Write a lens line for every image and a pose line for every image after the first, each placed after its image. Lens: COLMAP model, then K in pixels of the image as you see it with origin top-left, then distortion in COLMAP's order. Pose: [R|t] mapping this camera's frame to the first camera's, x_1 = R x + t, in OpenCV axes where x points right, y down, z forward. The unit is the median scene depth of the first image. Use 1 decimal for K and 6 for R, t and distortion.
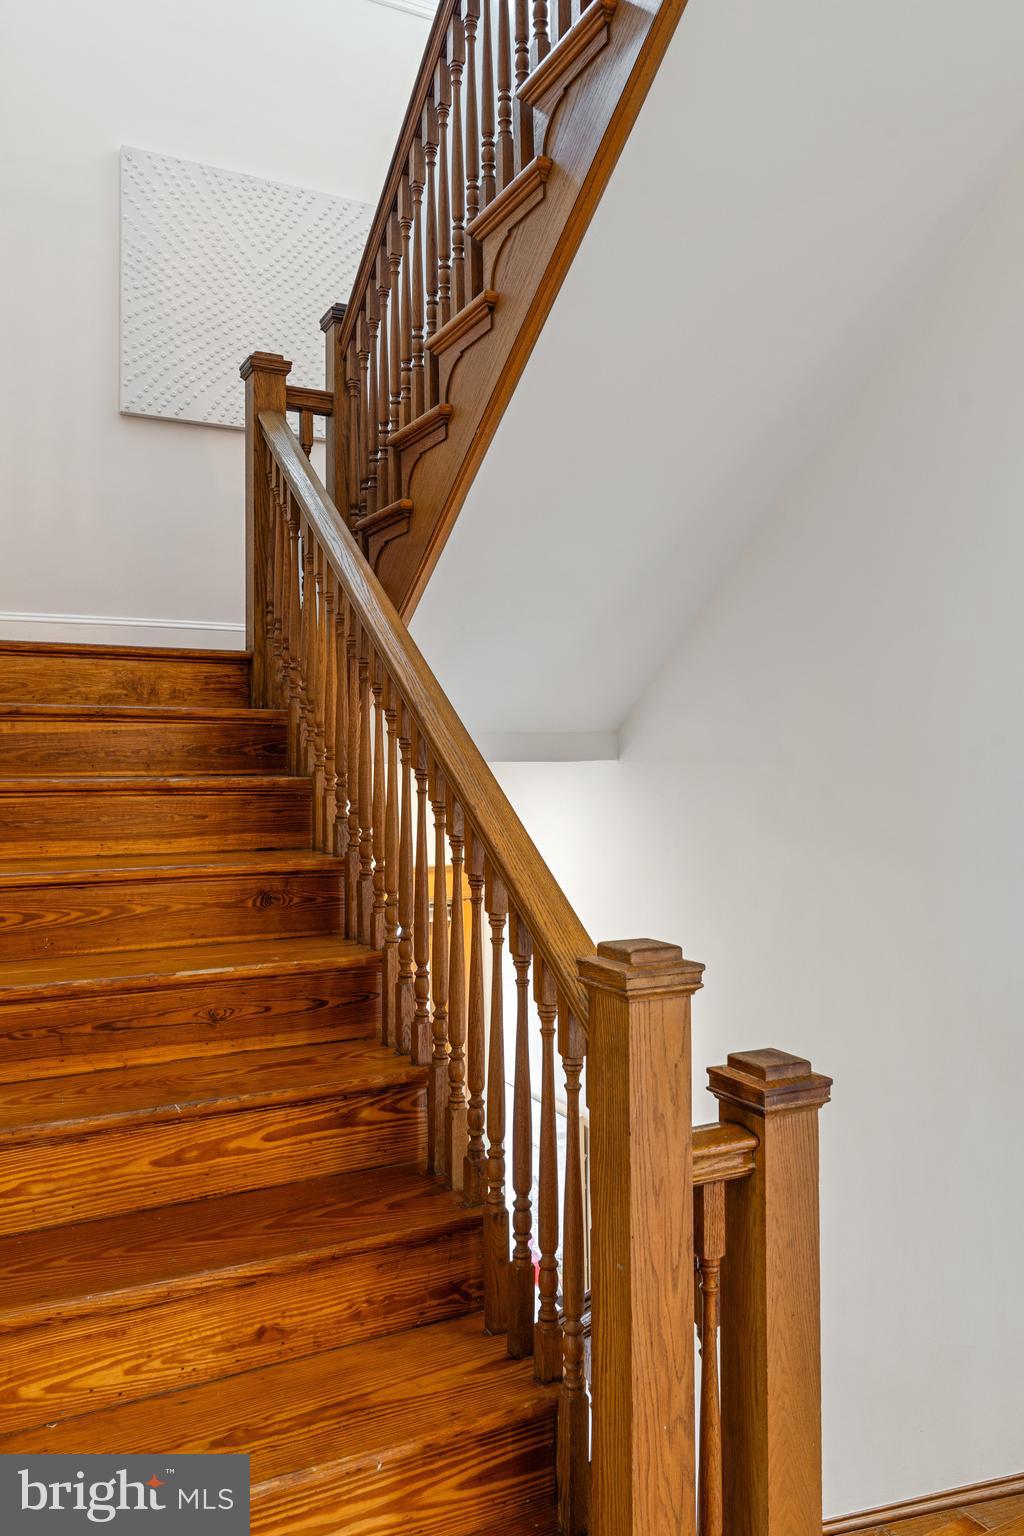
lens RADIAL K [[1094.1, 0, 511.6], [0, 1094.1, 753.4], [0, 0, 1]] dist [0.002748, 0.002154]
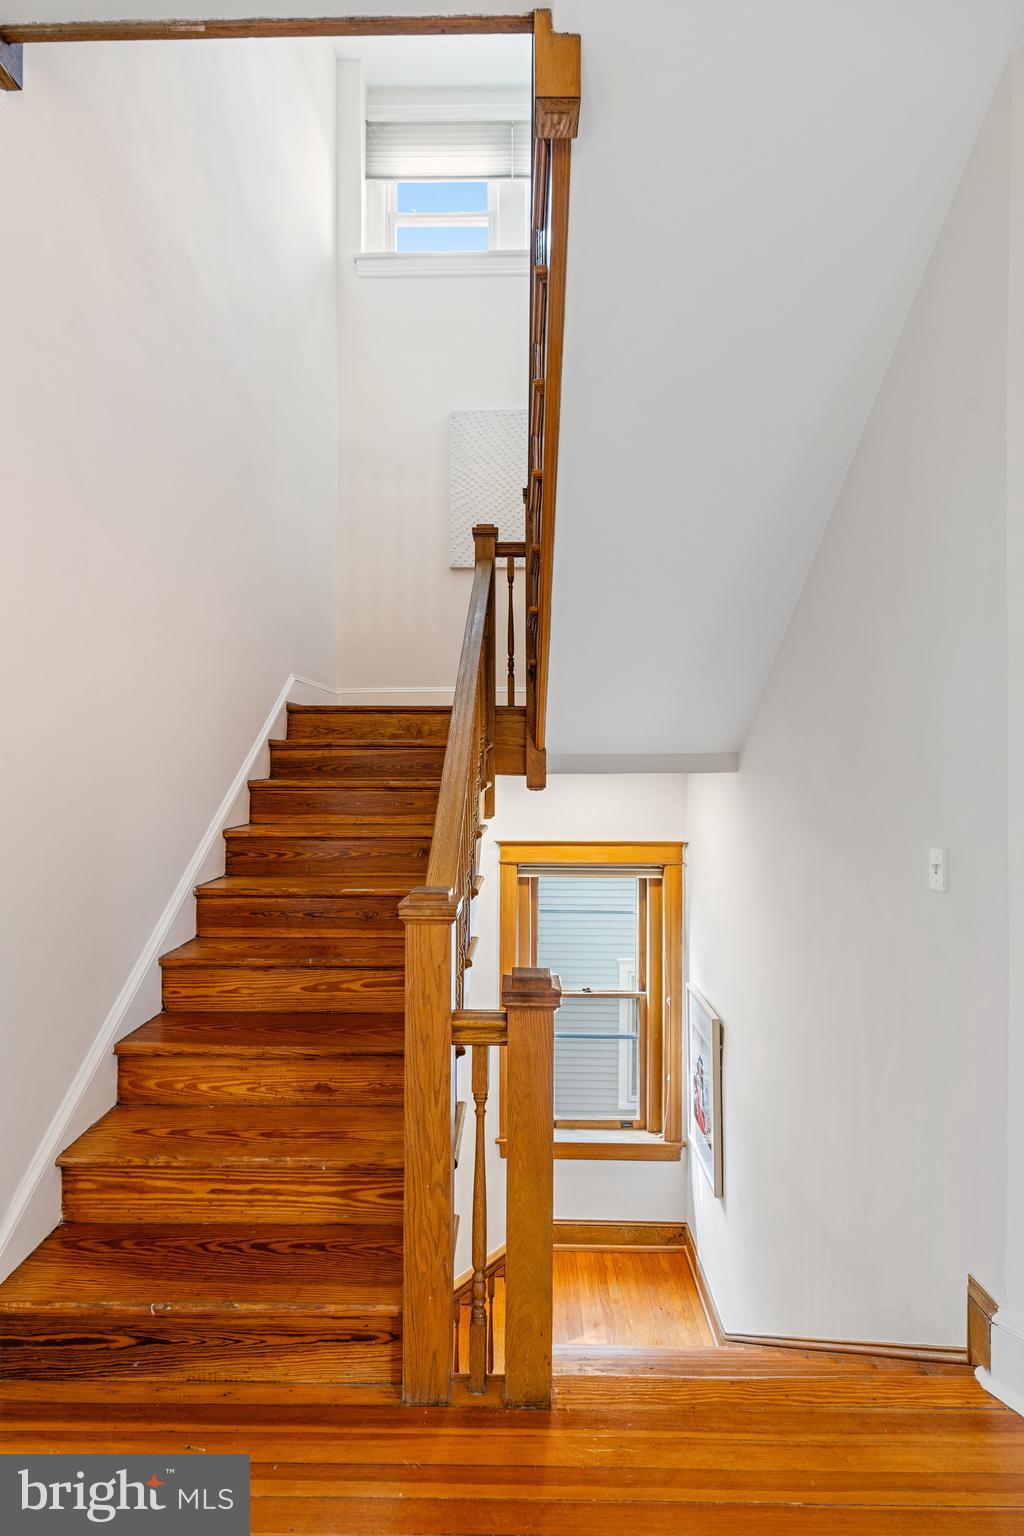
lens RADIAL K [[714.1, 0, 512.2], [0, 714.1, 783.7], [0, 0, 1]] dist [0.000296, -0.000629]
pose [[0.883599, 0.014291, -0.468026, 0.546692], [-0.001848, 0.999633, 0.027036, -0.007242], [0.468241, -0.023024, 0.883301, 0.102216]]
